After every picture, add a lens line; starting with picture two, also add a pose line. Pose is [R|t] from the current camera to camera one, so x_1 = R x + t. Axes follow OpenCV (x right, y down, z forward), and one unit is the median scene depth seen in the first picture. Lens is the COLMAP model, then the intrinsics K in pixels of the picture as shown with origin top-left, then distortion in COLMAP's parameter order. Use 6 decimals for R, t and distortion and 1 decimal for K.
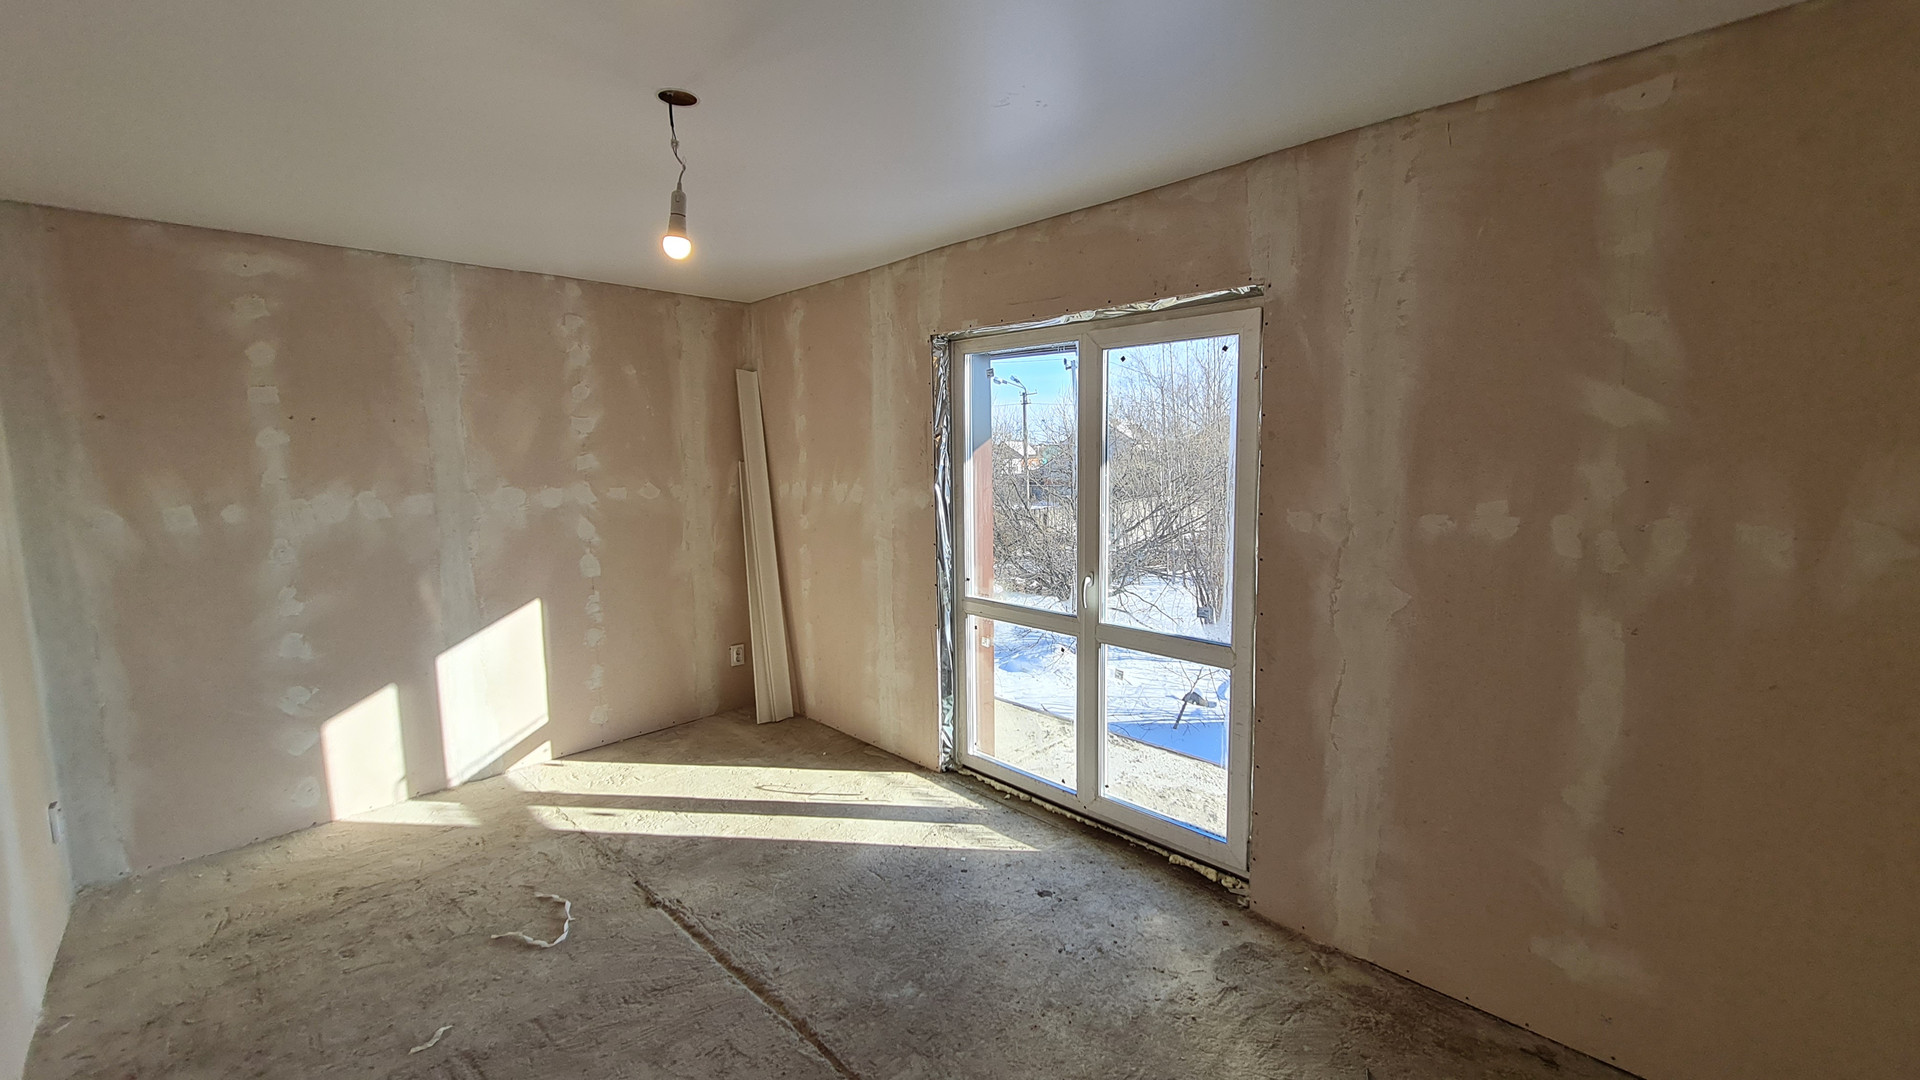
lens RADIAL K [[757.8, 0, 960.0], [0, 757.8, 540.0], [0, 0, 1]] dist [-0.002749, -0.000310]
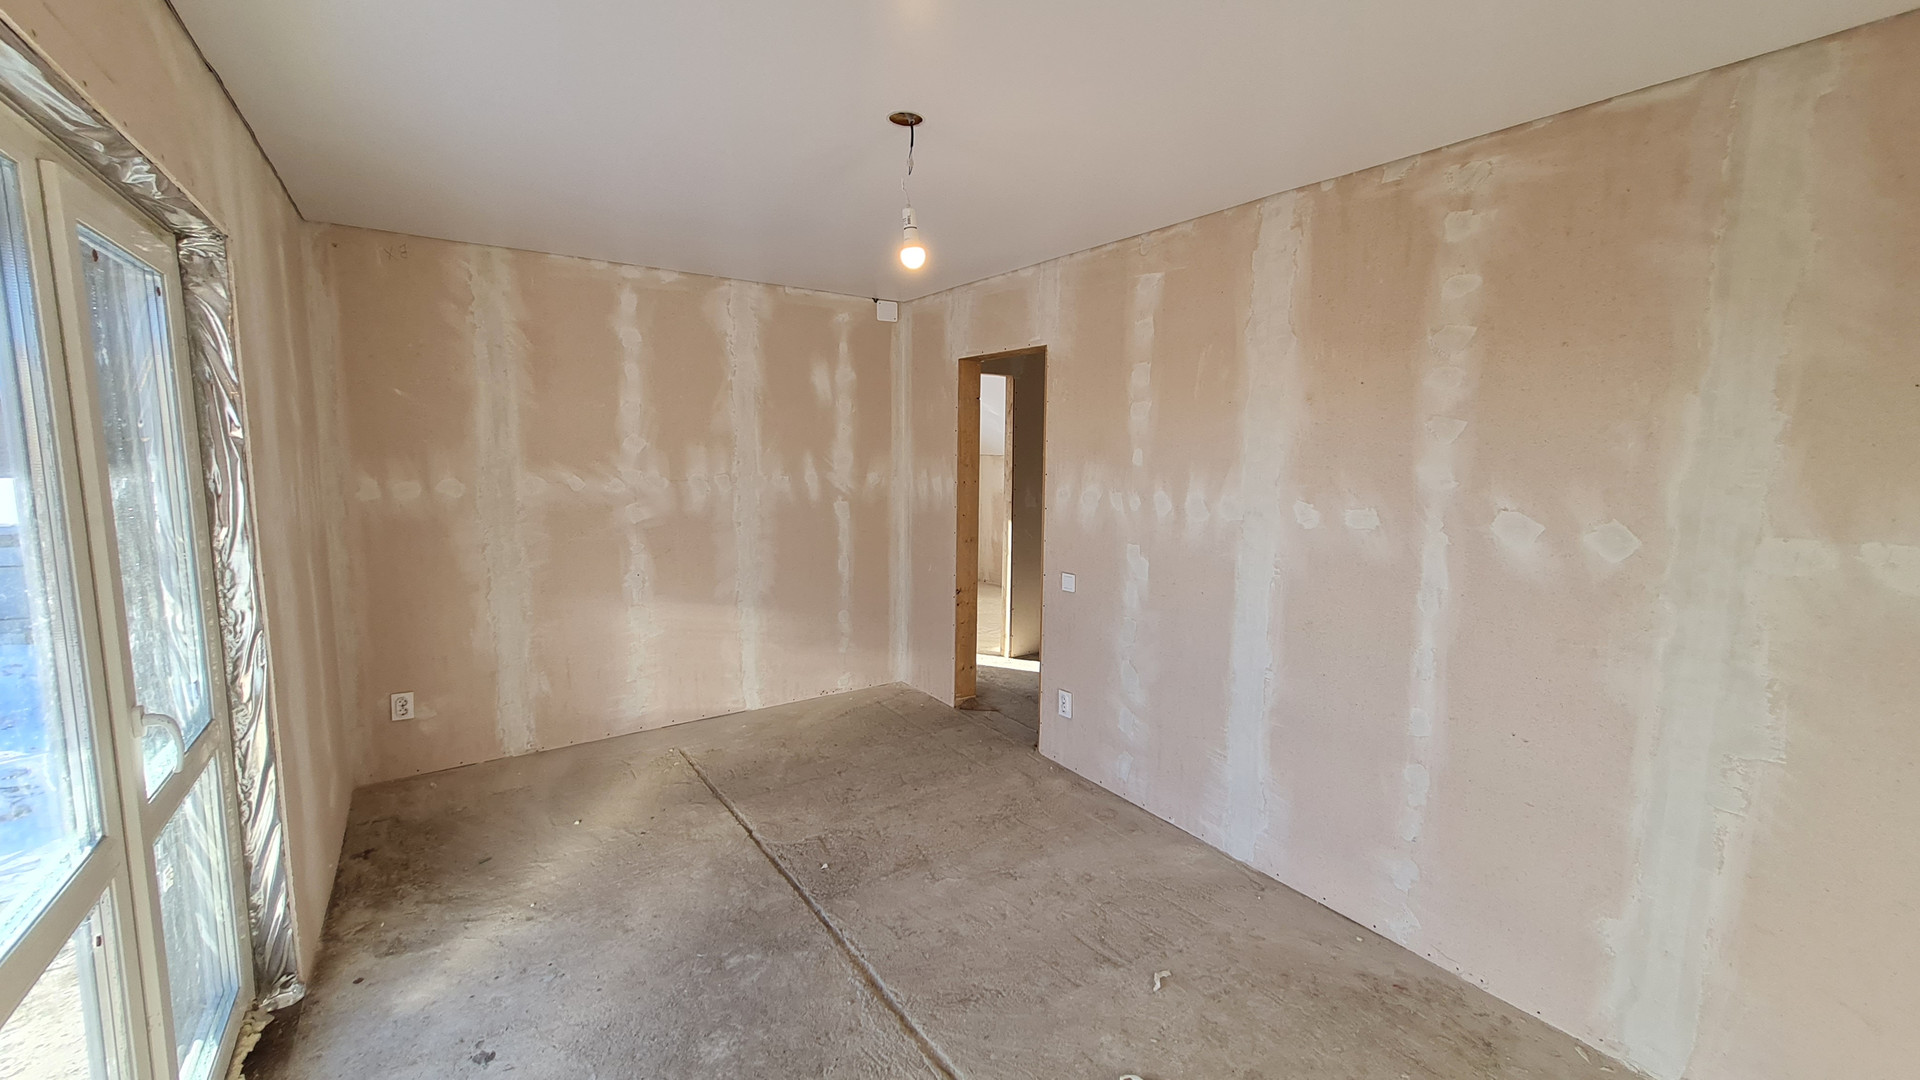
lens RADIAL K [[757.8, 0, 960.0], [0, 757.8, 540.0], [0, 0, 1]] dist [-0.002749, -0.000310]
pose [[-0.983333, -0.023416, 0.180299, -0.548372], [0.020464, 0.971115, 0.237734, -0.211452], [-0.180658, 0.237461, -0.954450, 1.798782]]
